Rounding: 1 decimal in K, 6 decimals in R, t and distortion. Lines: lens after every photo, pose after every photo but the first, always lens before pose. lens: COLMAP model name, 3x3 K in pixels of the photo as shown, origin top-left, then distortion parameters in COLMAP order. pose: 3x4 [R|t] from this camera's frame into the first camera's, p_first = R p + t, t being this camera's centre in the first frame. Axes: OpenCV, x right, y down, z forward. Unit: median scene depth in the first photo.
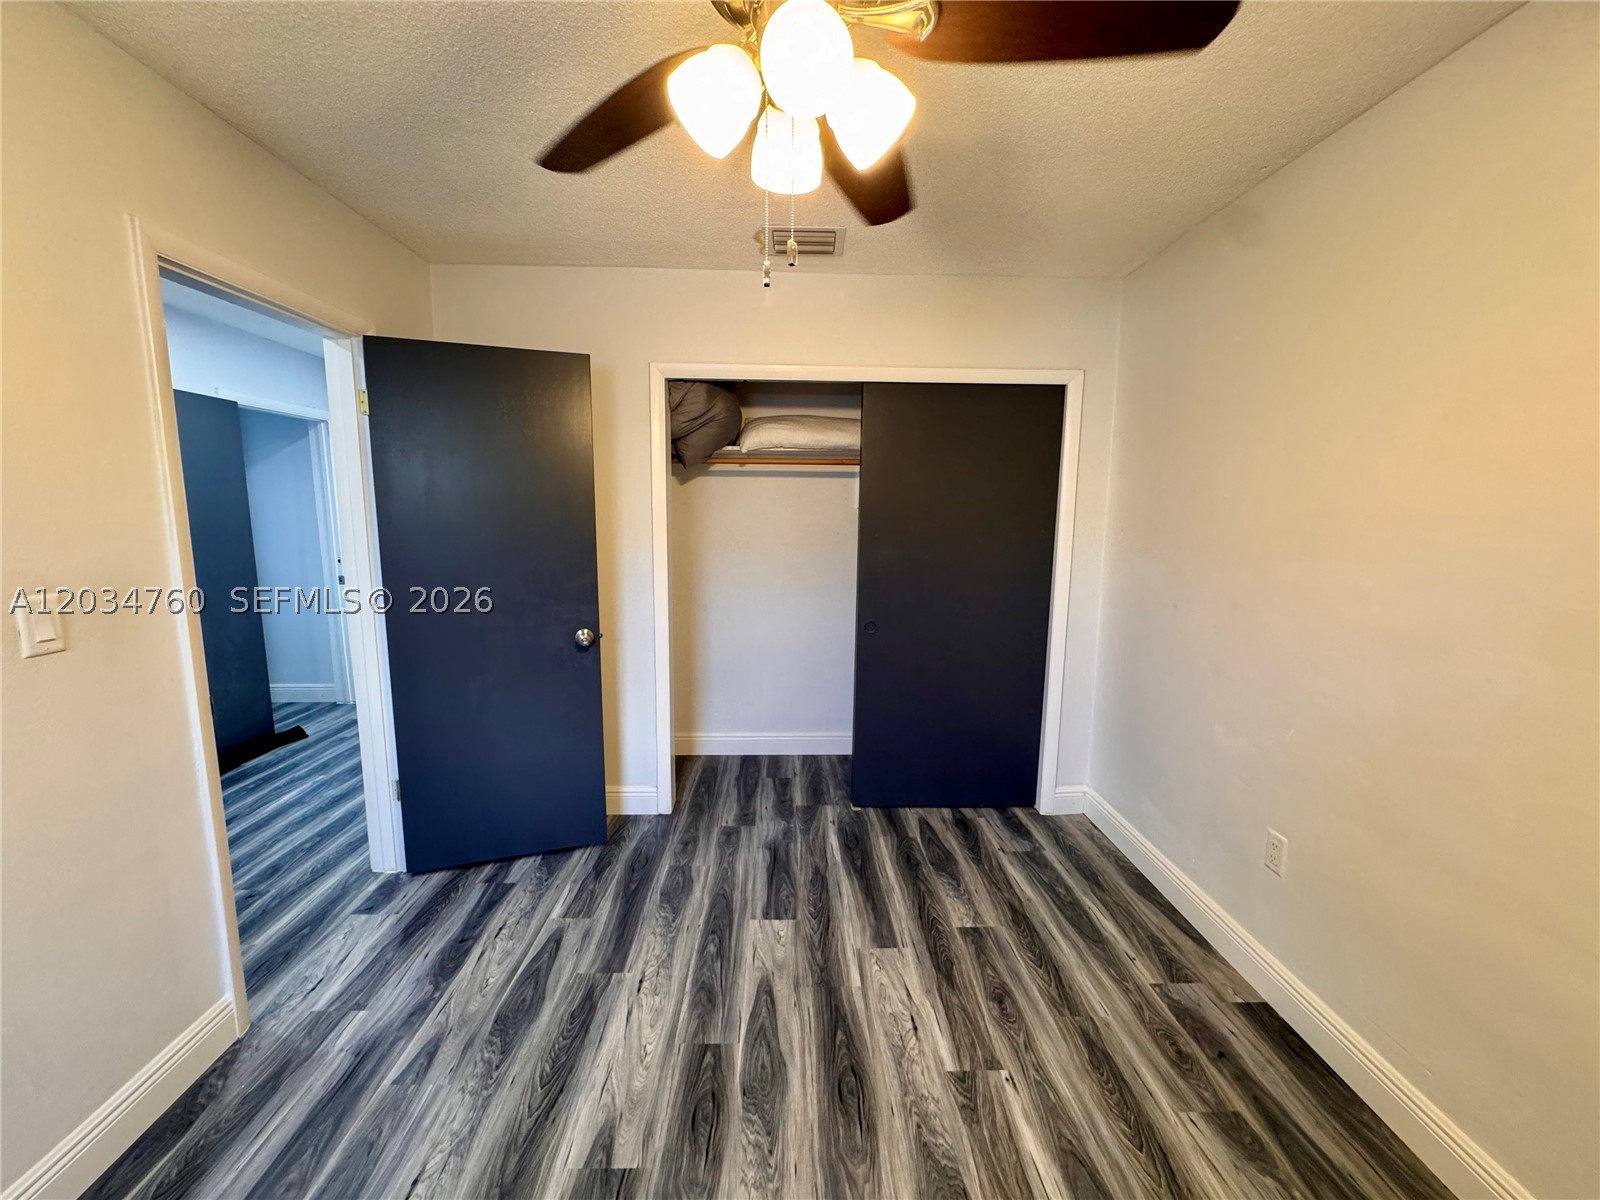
lens RADIAL K [[643.6, 0, 801.1], [0, 643.6, 599.3], [0, 0, 1]] dist [-0.001125, -0.000042]
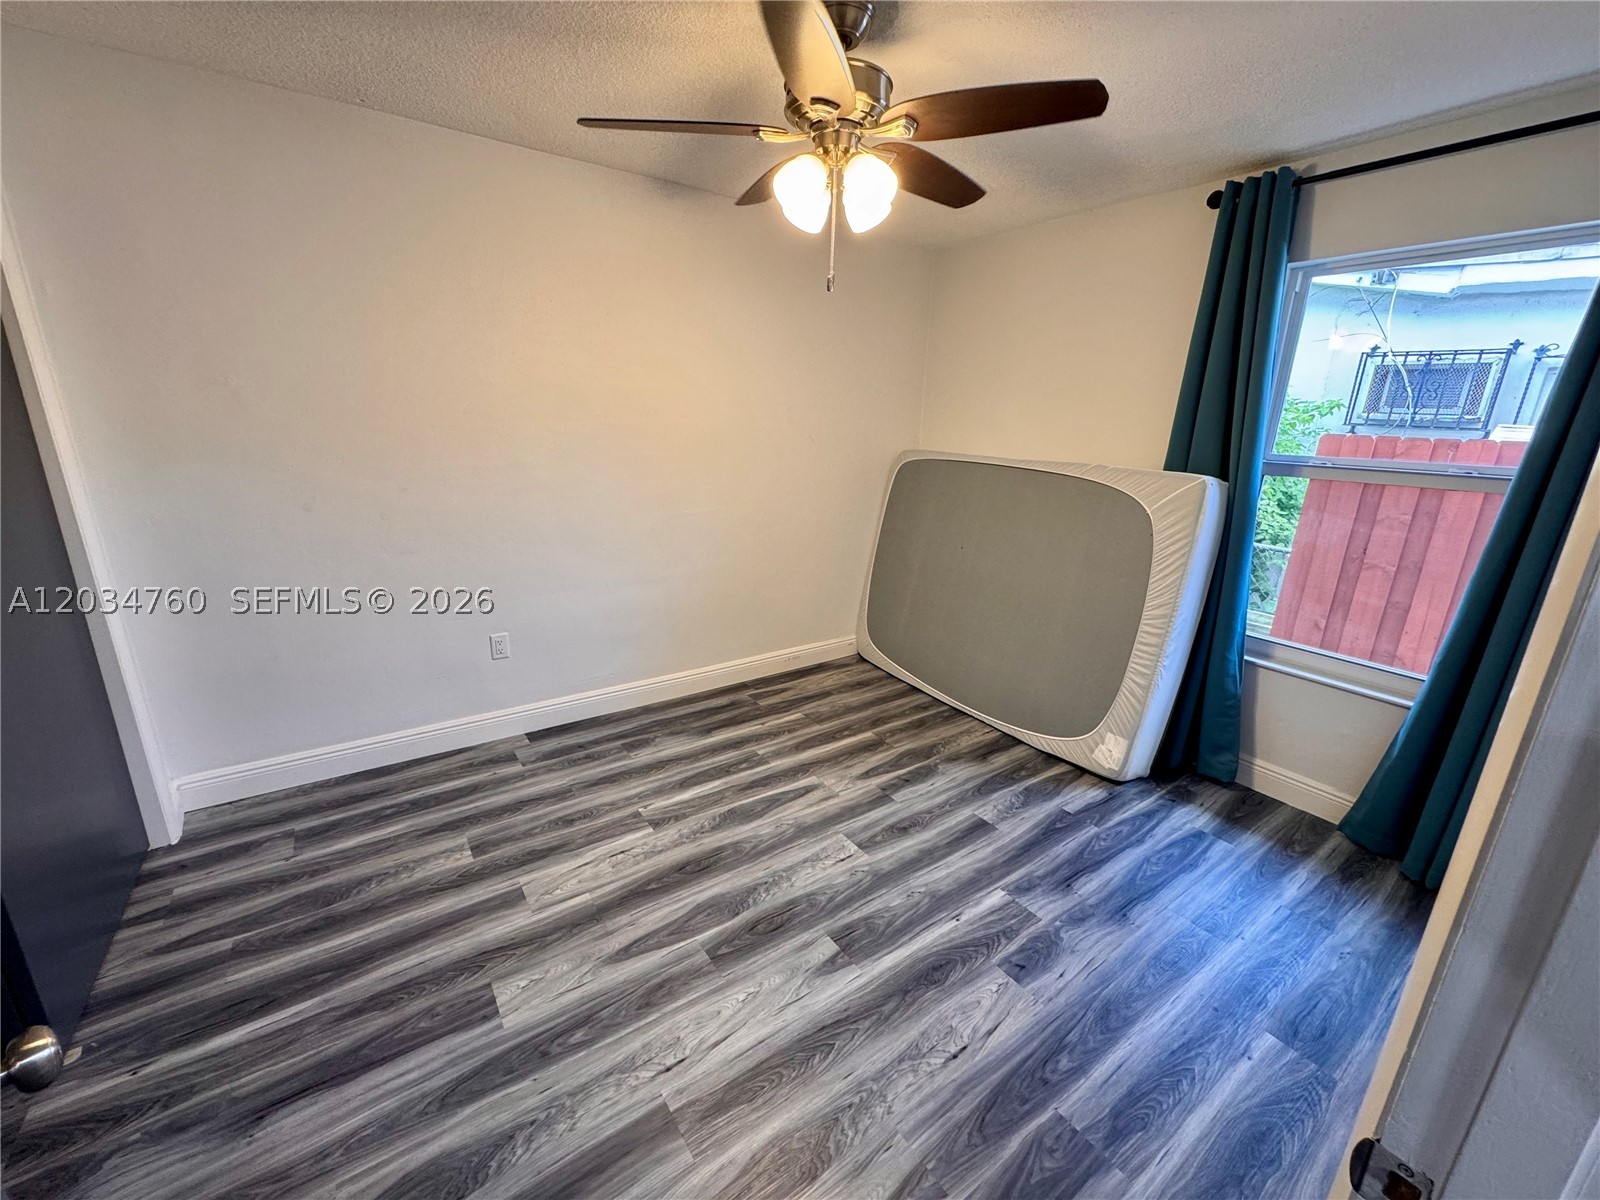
lens RADIAL K [[643.6, 0, 794.6], [0, 643.6, 604.2], [0, 0, 1]] dist [-0.001125, -0.000042]
pose [[-0.551030, -0.259123, 0.793234, -0.819408], [0.081089, 0.929442, 0.359947, -0.188446], [-0.830536, 0.262665, -0.491139, 1.139504]]
